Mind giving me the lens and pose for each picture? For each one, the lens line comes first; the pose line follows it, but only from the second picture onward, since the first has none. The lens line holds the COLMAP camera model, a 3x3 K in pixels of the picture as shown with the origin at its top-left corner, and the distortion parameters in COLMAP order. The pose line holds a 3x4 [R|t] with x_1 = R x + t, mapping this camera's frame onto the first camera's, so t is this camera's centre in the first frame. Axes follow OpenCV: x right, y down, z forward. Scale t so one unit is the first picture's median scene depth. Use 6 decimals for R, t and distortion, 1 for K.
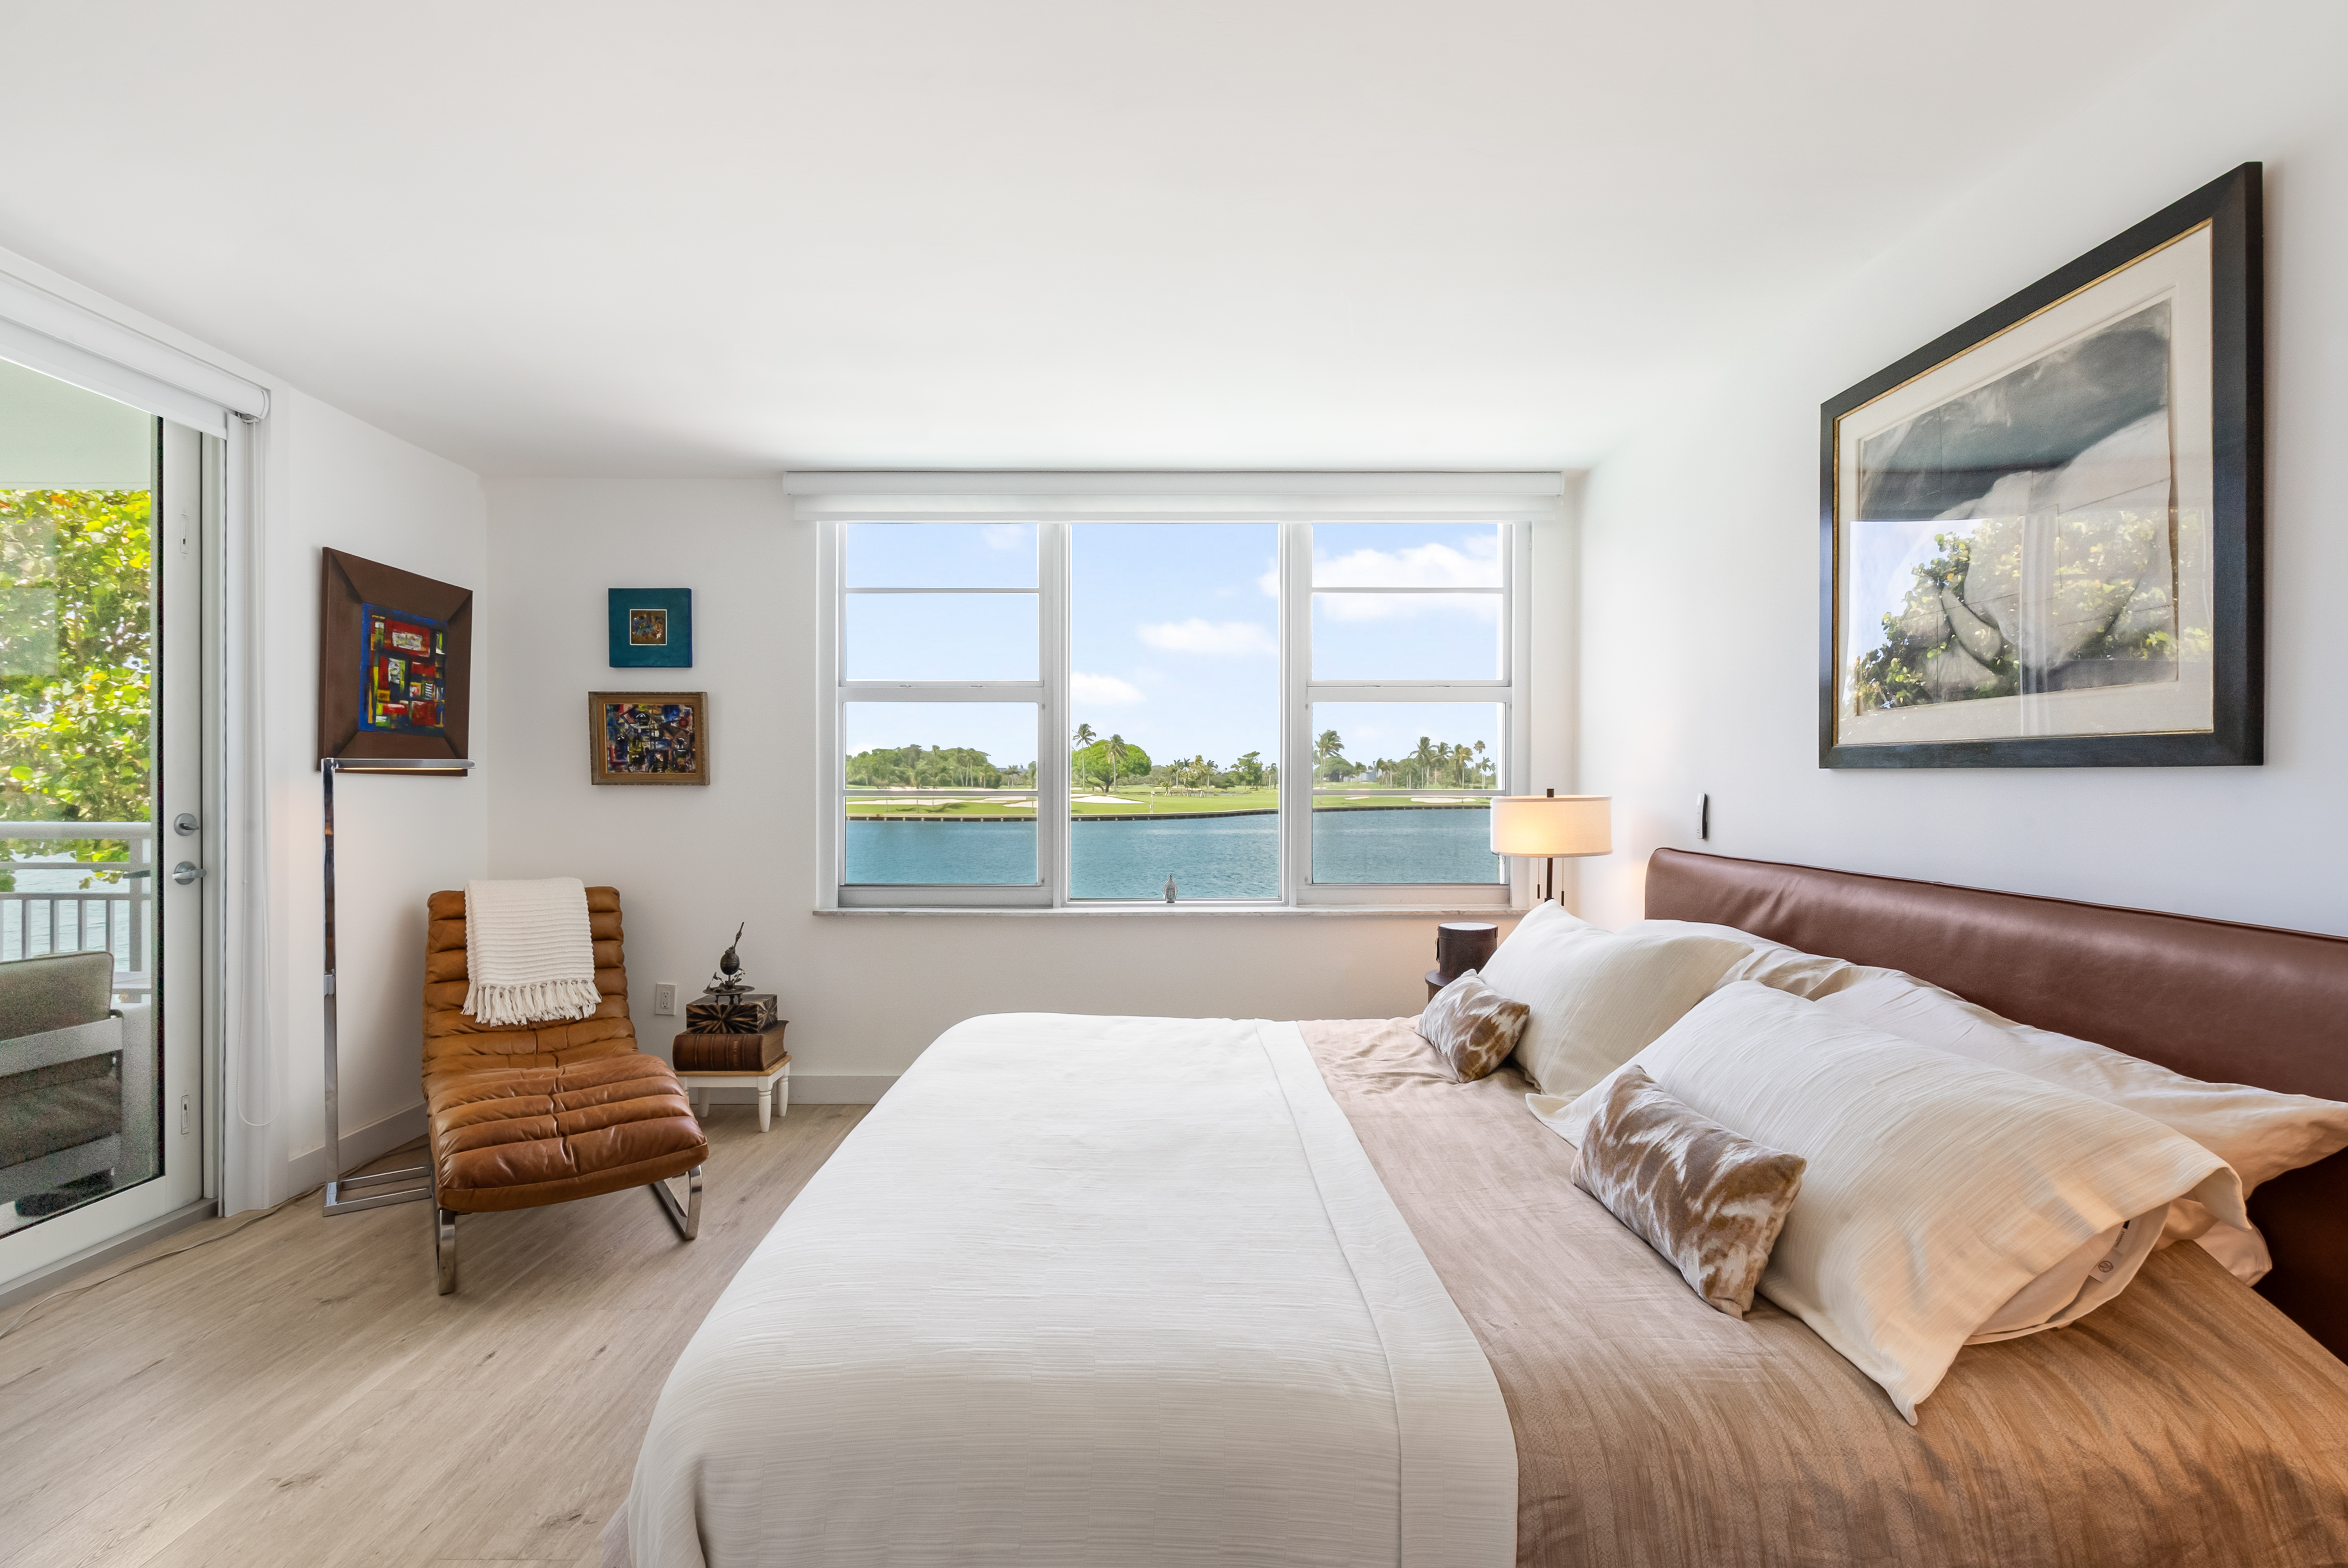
lens RADIAL K [[1071.8, 0, 1188.4], [0, 1071.8, 791.0], [0, 0, 1]] dist [-0.006187, 0.002973]
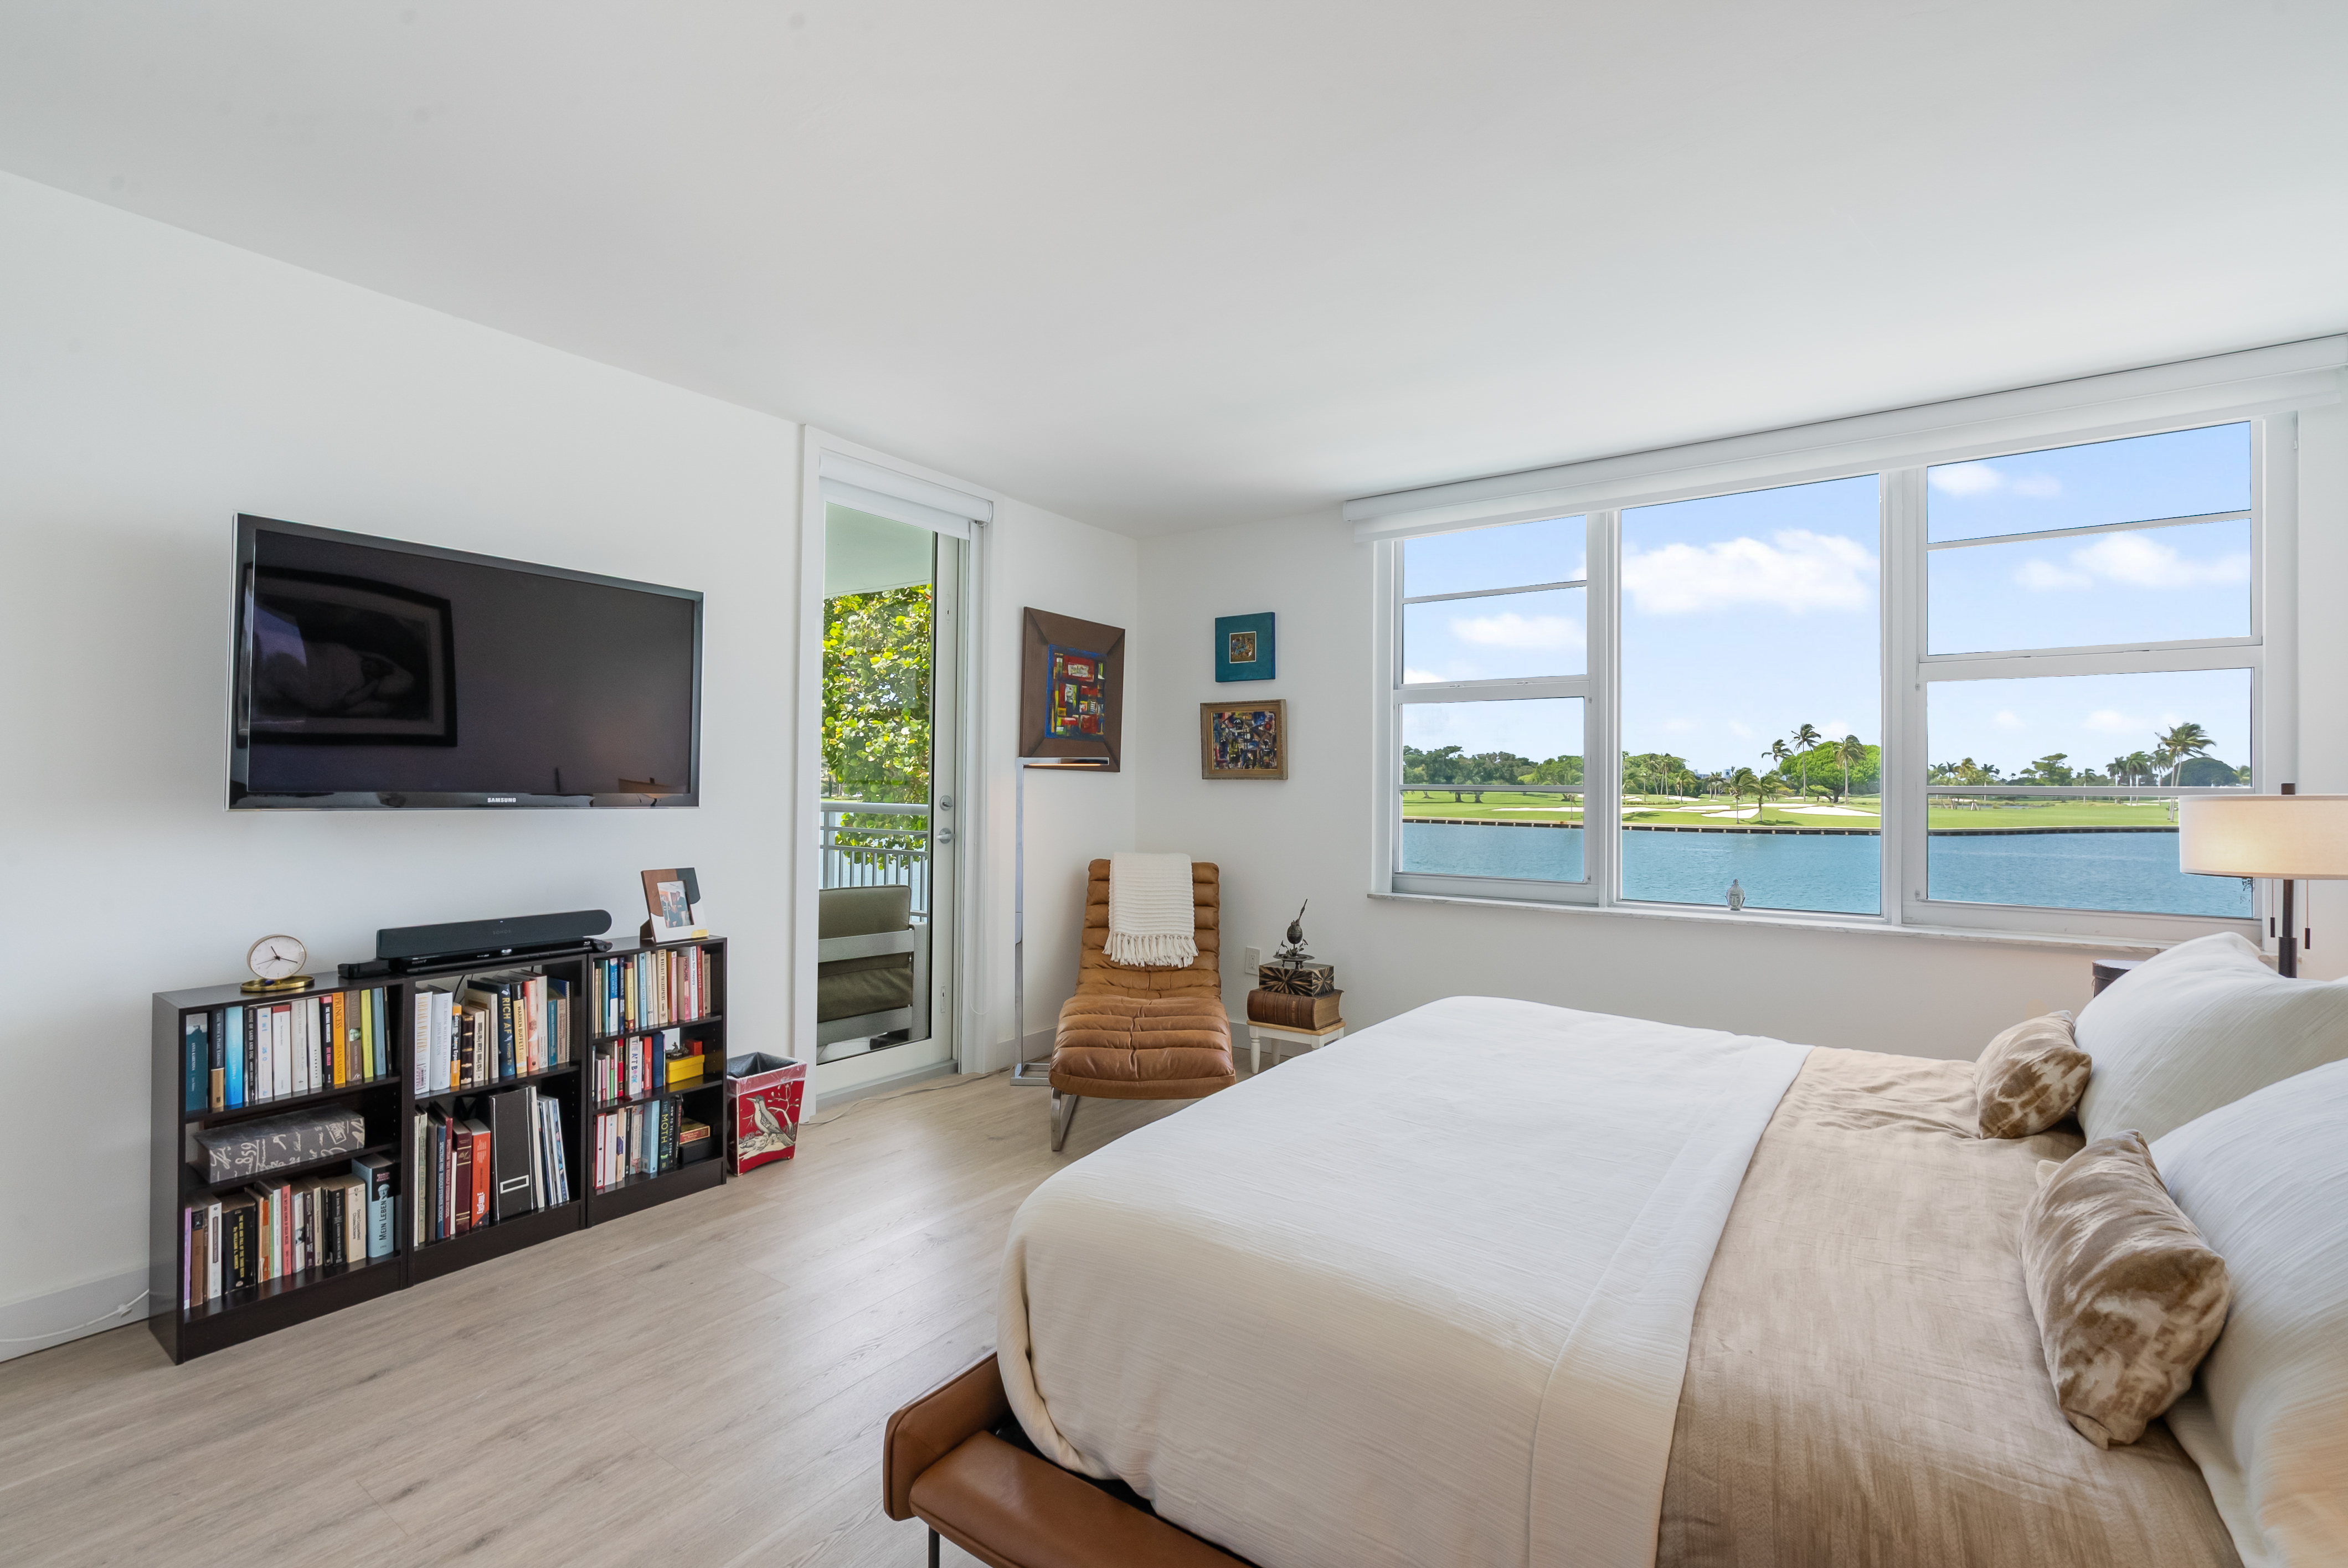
lens RADIAL K [[1071.8, 0, 1185.0], [0, 1071.8, 780.3], [0, 0, 1]] dist [-0.006187, 0.002973]
pose [[0.808344, 0.000465, -0.588710, 0.198782], [-0.010387, 0.999855, -0.013472, 0.016005], [0.588619, 0.017005, 0.808232, -0.005155]]
